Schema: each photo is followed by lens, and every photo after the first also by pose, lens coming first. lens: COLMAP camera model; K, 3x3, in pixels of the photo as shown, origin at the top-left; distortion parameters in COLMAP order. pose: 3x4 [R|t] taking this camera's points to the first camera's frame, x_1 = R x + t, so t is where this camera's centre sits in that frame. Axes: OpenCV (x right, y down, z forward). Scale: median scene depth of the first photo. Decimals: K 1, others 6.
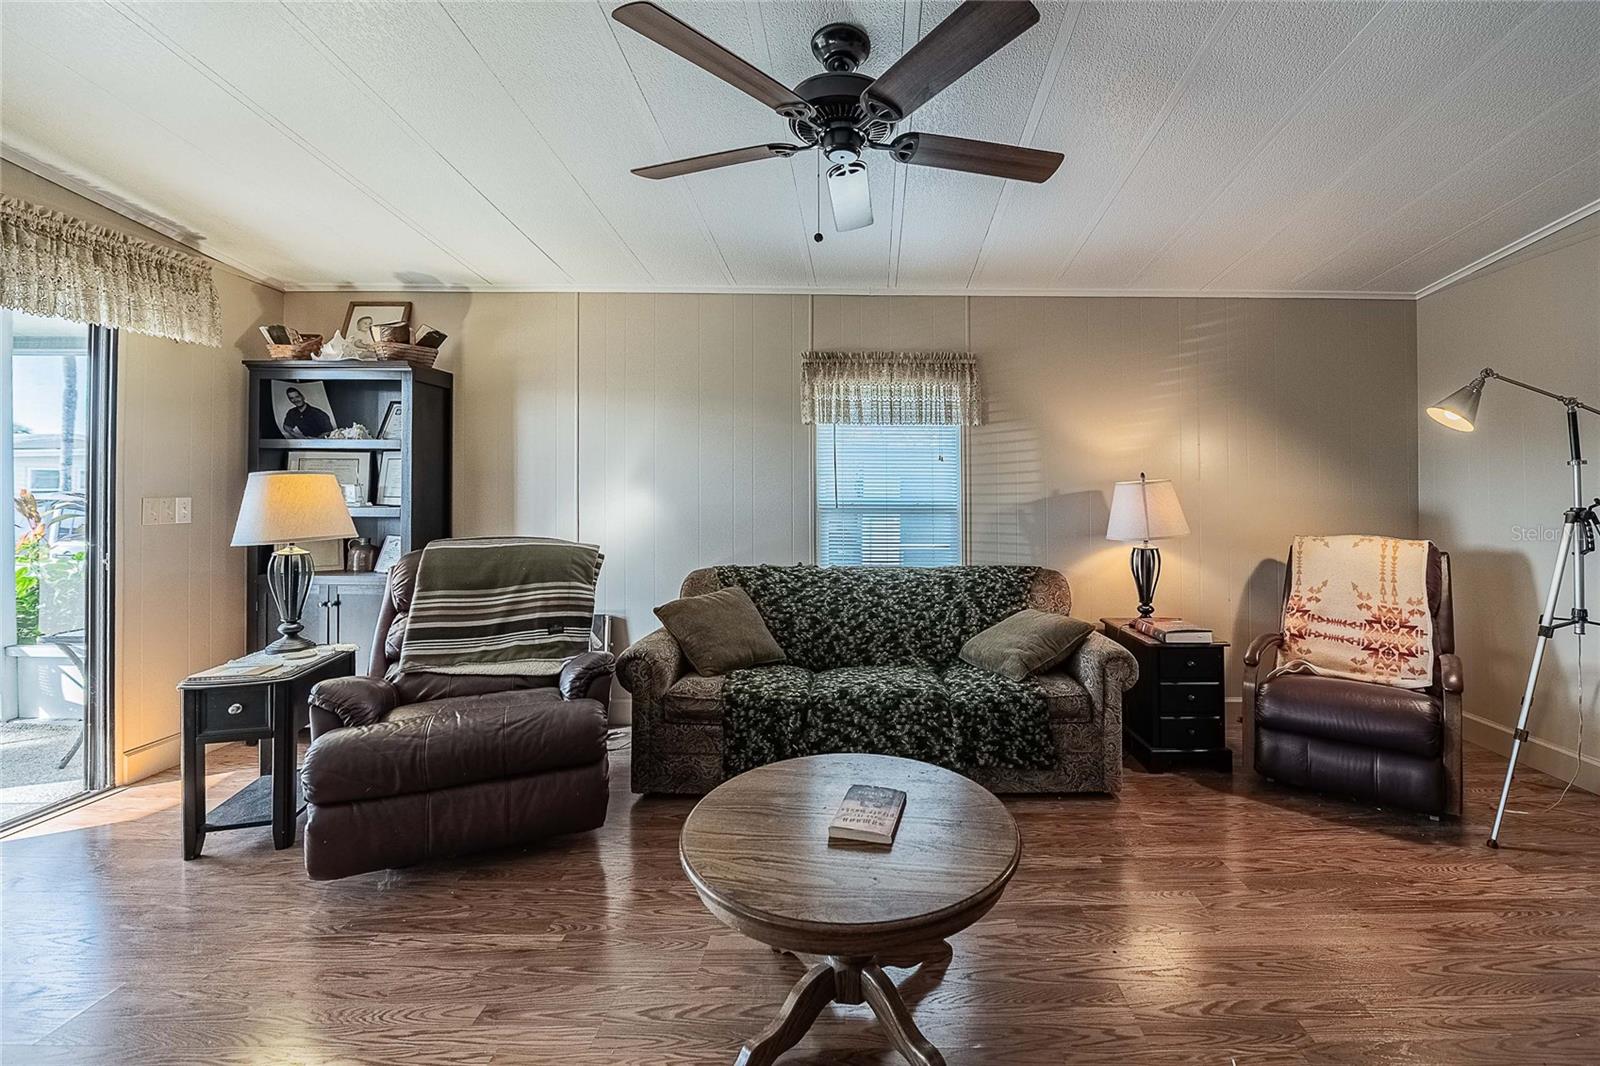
lens RADIAL K [[657.6, 0, 858.4], [0, 657.6, 492.3], [0, 0, 1]] dist [-0.008581, -0.001881]
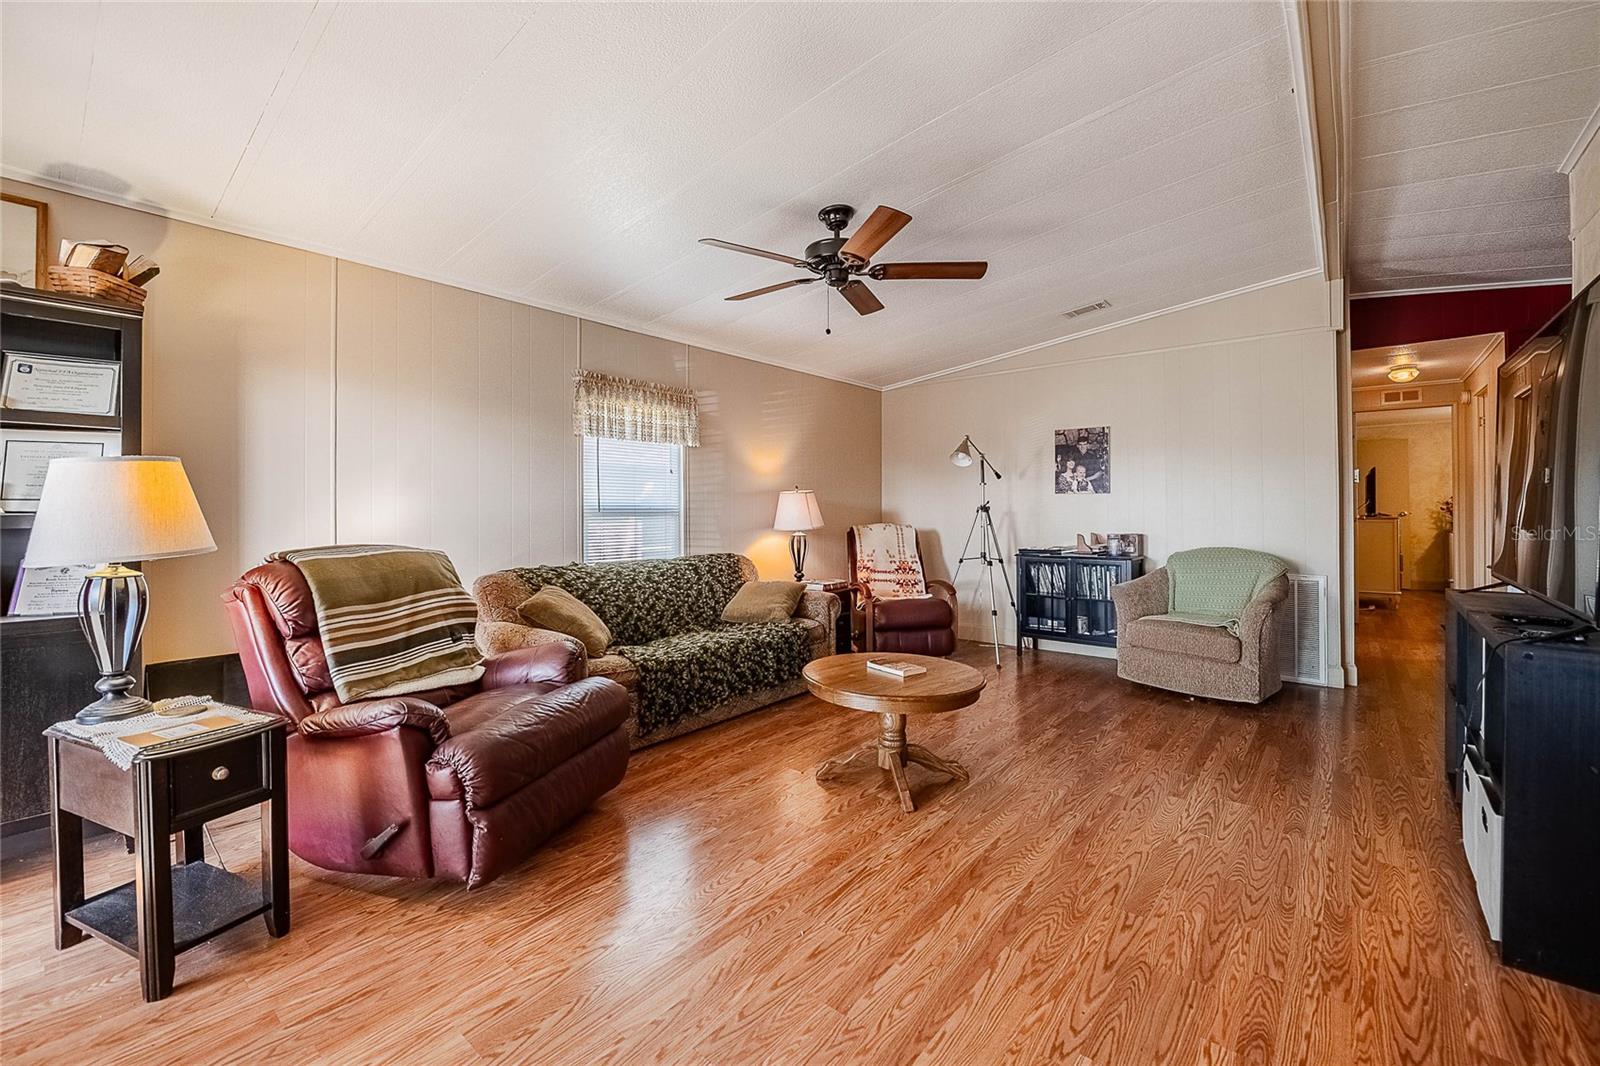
lens RADIAL K [[657.6, 0, 796.4], [0, 657.6, 510.7], [0, 0, 1]] dist [-0.008581, -0.001881]
pose [[0.654921, -0.007725, 0.755658, -0.742596], [0.005580, 0.999970, 0.005387, 0.020388], [-0.755677, 0.000689, 0.654944, 0.004819]]
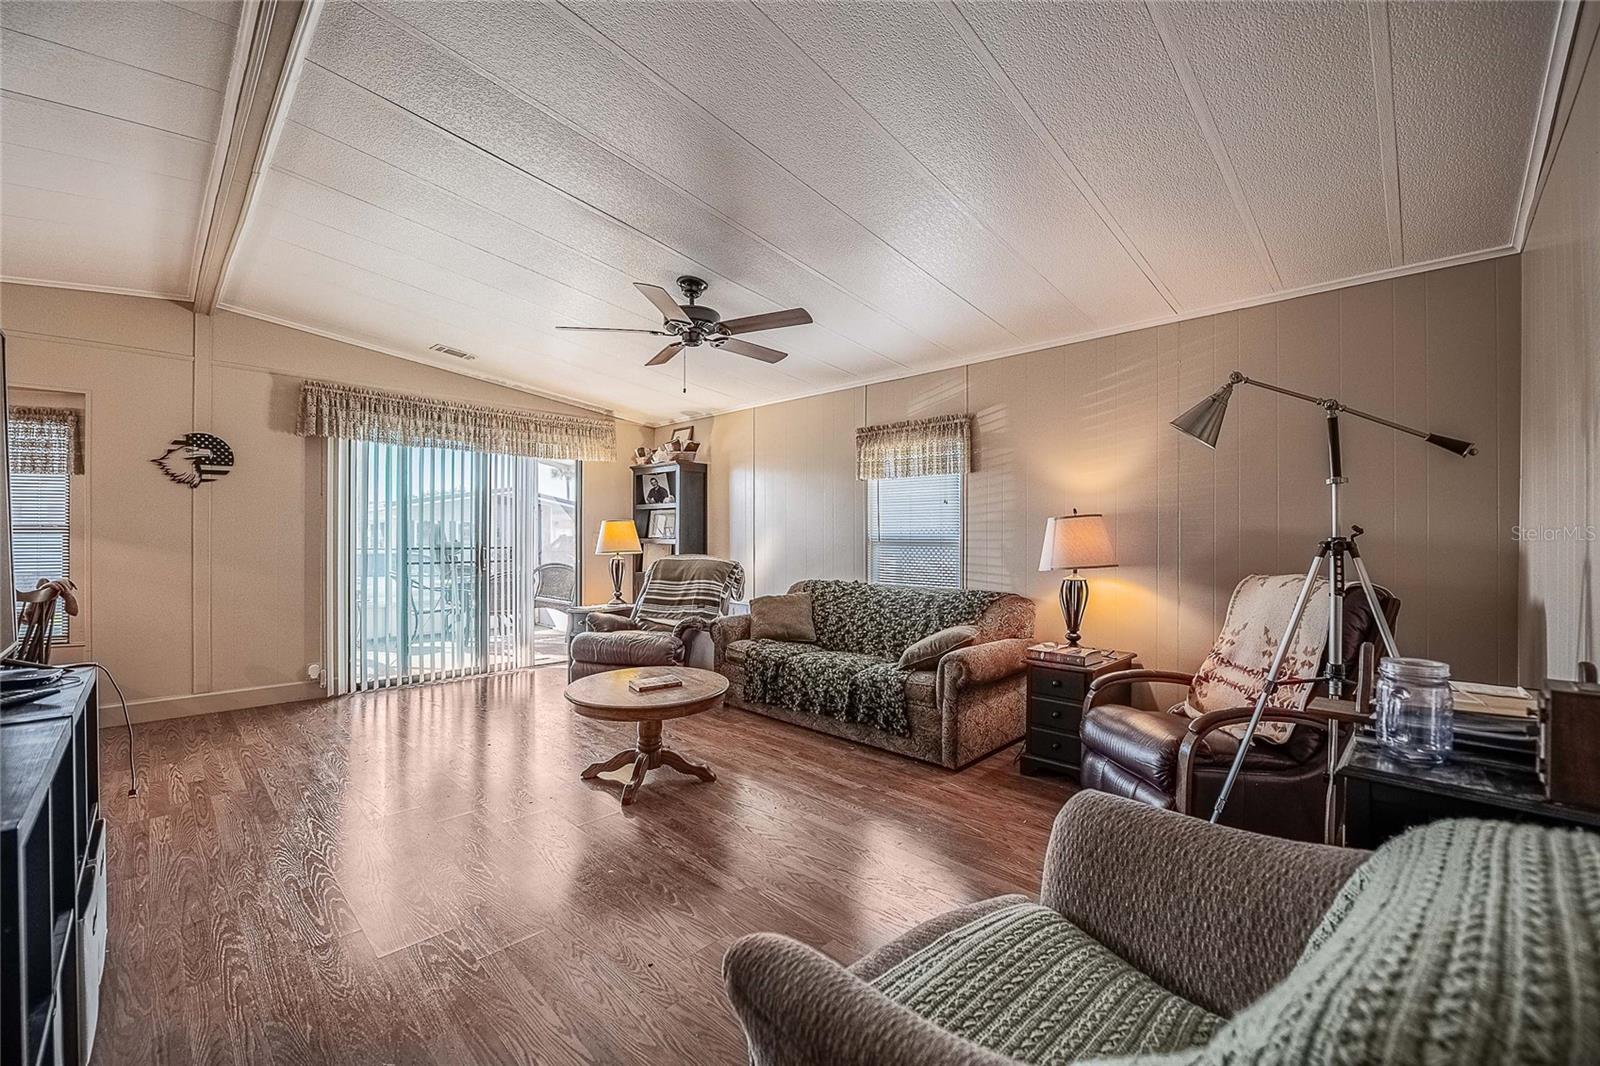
lens RADIAL K [[657.6, 0, 821.6], [0, 657.6, 535.4], [0, 0, 1]] dist [-0.008581, -0.001881]
pose [[0.711710, -0.001149, -0.702472, 0.919849], [0.001604, 0.999999, -0.000010, 0.013429], [0.702471, -0.001120, 0.711711, -0.047379]]
